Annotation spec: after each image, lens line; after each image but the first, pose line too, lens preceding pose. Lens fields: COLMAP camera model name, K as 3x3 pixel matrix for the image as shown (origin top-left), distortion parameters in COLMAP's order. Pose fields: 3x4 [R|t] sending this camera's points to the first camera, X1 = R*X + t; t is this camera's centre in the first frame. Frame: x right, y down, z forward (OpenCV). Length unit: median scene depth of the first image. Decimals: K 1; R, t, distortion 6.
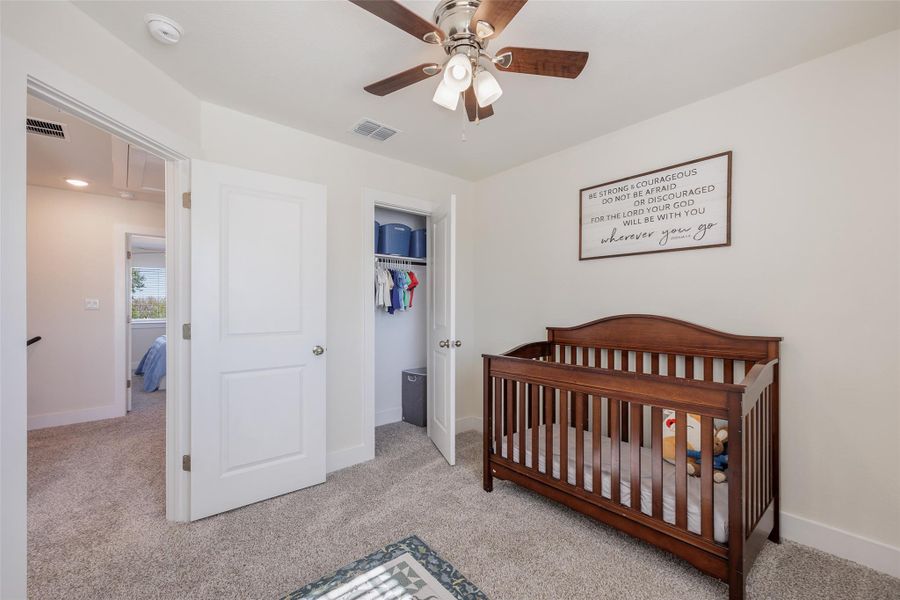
lens RADIAL K [[352.4, 0, 449.7], [0, 352.4, 304.3], [0, 0, 1]] dist [0.001580, 0.000177]
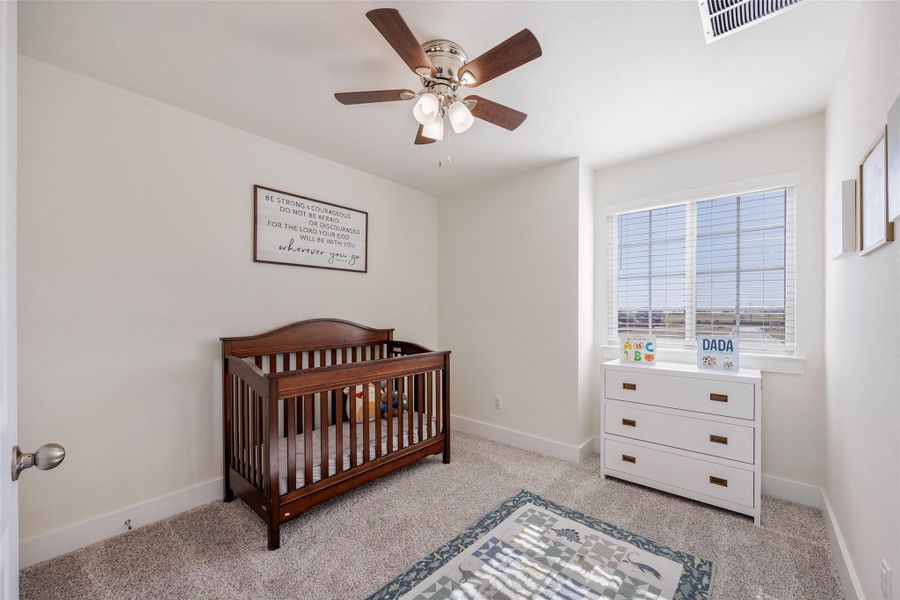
lens RADIAL K [[352.4, 0, 453.7], [0, 352.4, 306.2], [0, 0, 1]] dist [0.001580, 0.000177]
pose [[-0.106964, 0.000228, 0.994263, -0.712507], [-0.016913, 0.999855, -0.002049, -0.018203], [-0.994119, -0.017035, -0.106944, 0.686879]]
